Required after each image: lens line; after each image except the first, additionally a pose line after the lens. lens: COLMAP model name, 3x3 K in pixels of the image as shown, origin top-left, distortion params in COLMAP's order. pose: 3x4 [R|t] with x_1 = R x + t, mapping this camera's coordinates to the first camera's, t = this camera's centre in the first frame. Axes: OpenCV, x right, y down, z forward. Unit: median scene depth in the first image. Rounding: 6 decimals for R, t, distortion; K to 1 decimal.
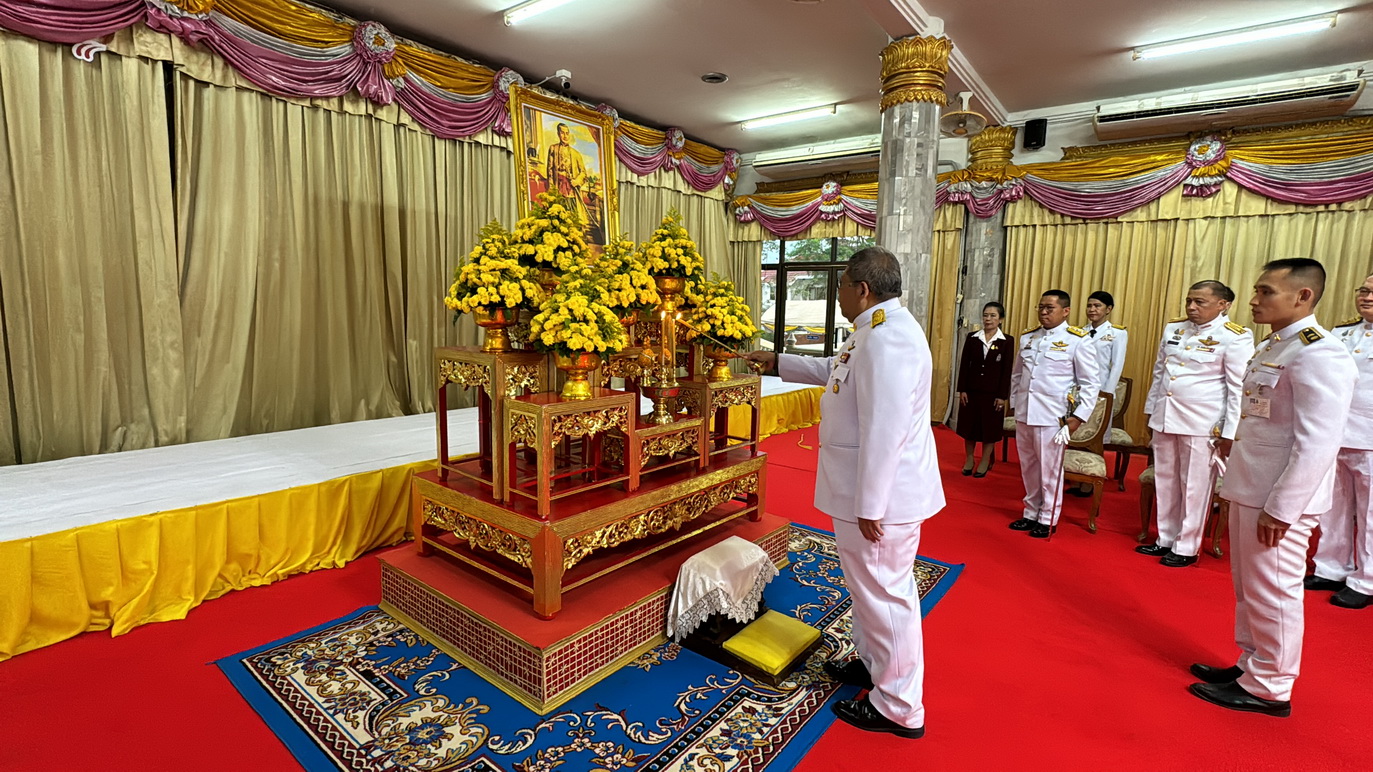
lens RADIAL K [[622.3, 0, 686.5], [0, 622.3, 386.0], [0, 0, 1]] dist [-0.001009, 0.000043]
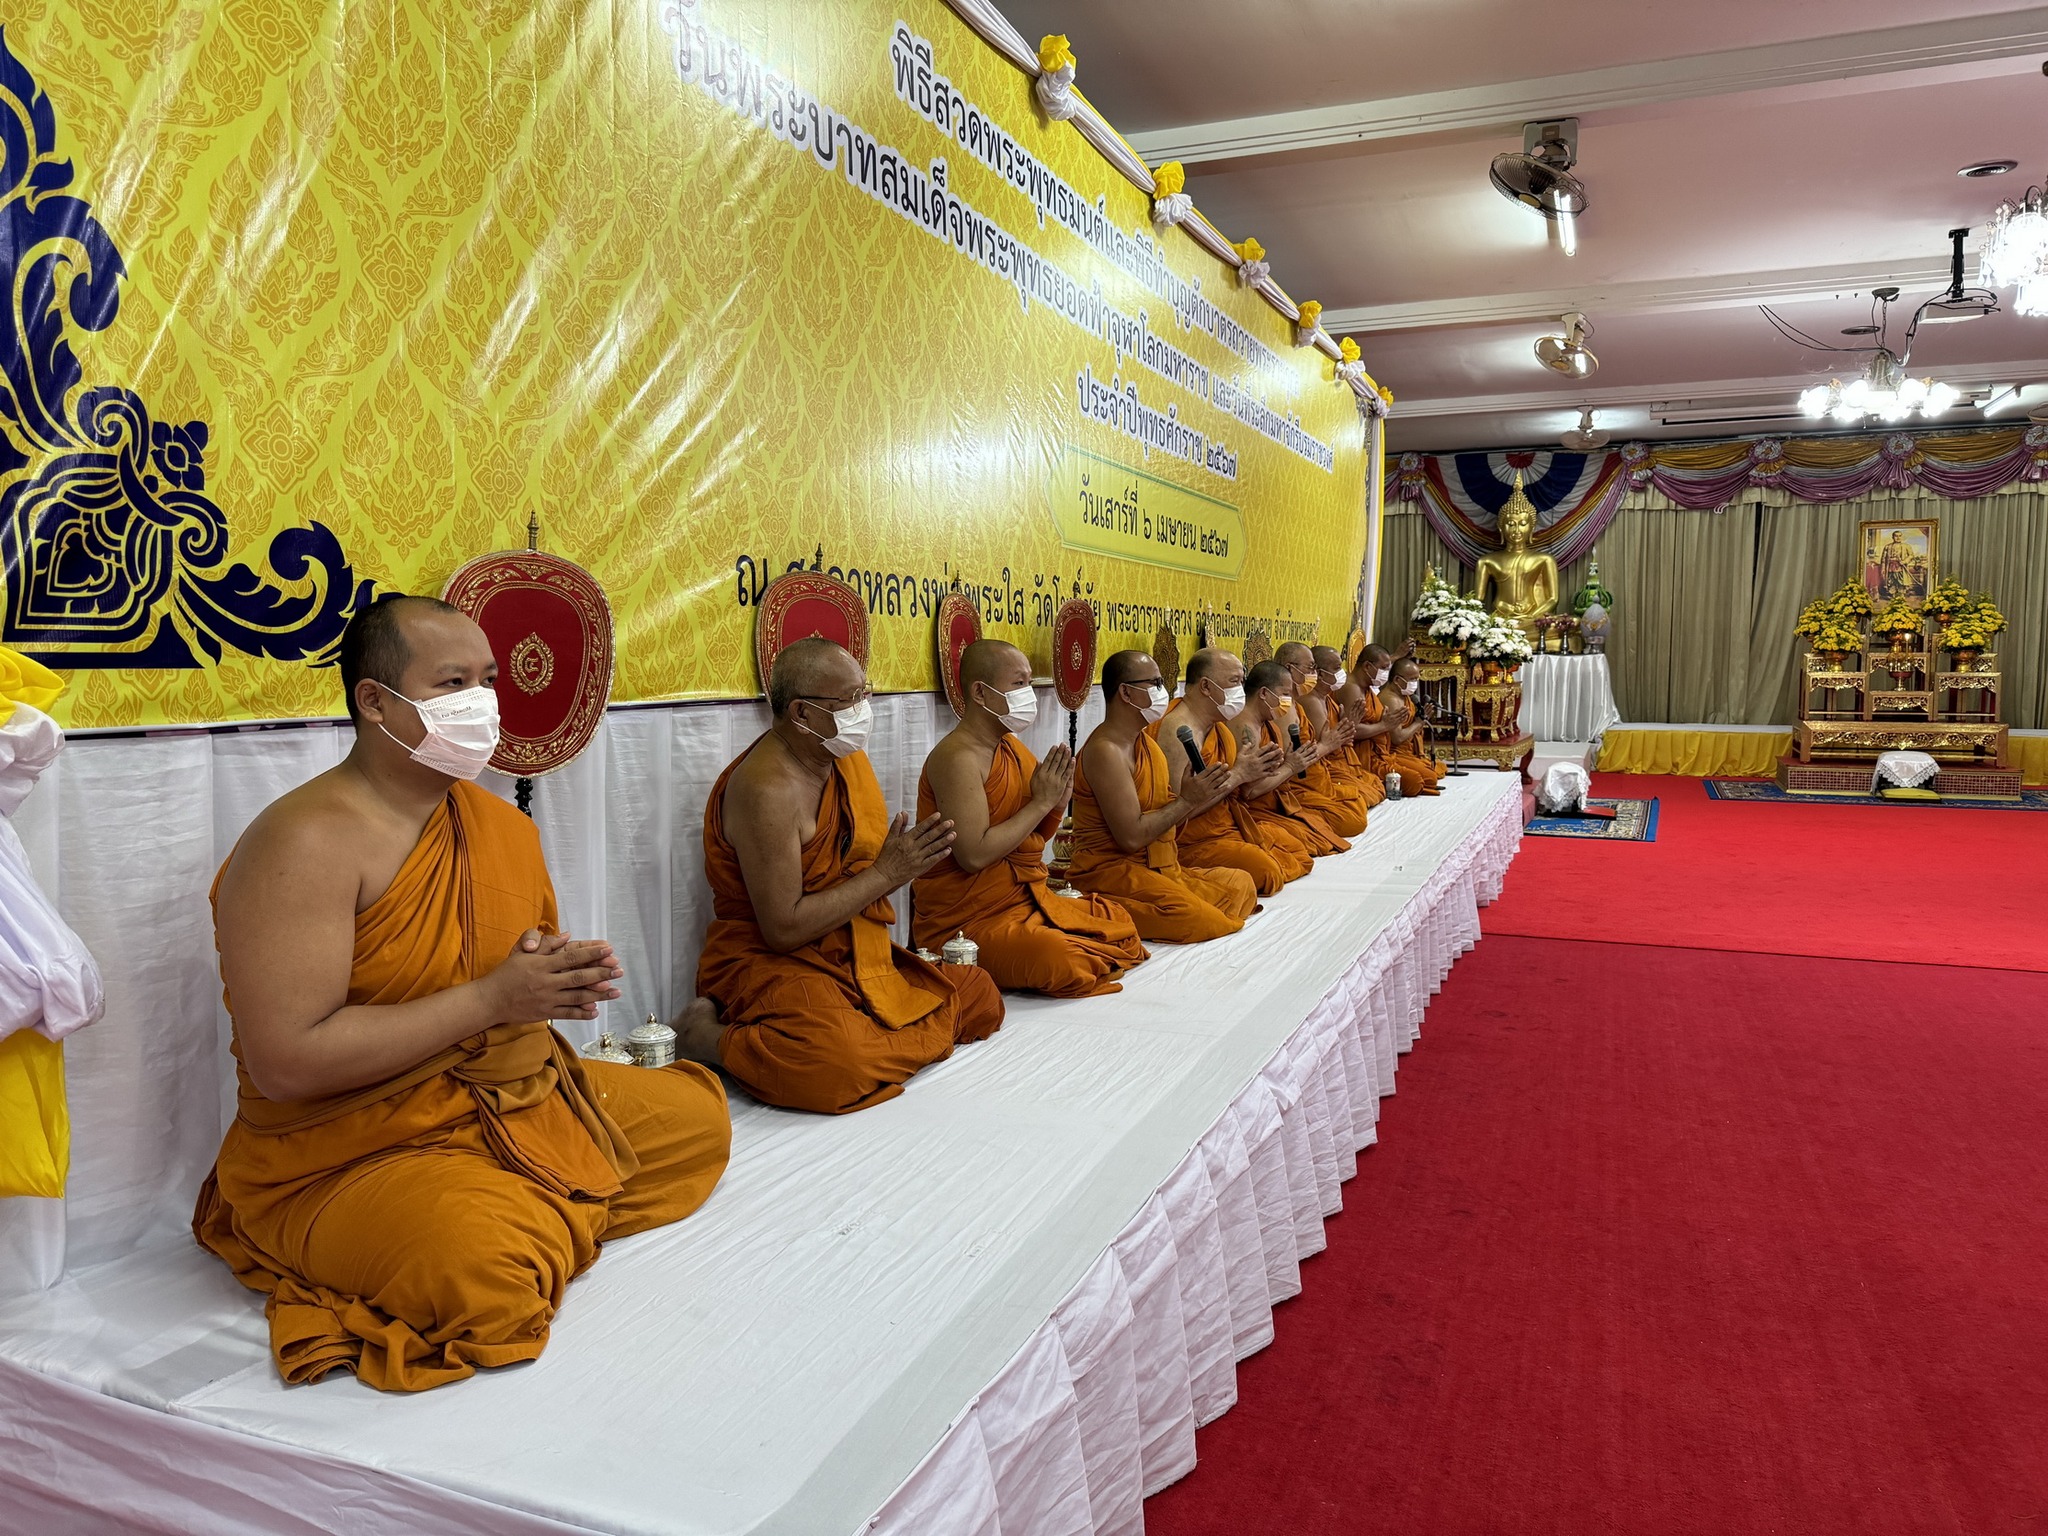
lens RADIAL K [[1633.1, 0, 1024.0], [0, 1633.1, 768.0], [0, 0, 1]] dist [0.066326, -0.056226]
pose [[0.305872, 0.039452, -0.951255, 2.791674], [-0.118918, 0.992900, 0.002942, 0.417753], [0.944617, 0.112222, 0.308391, -2.146005]]
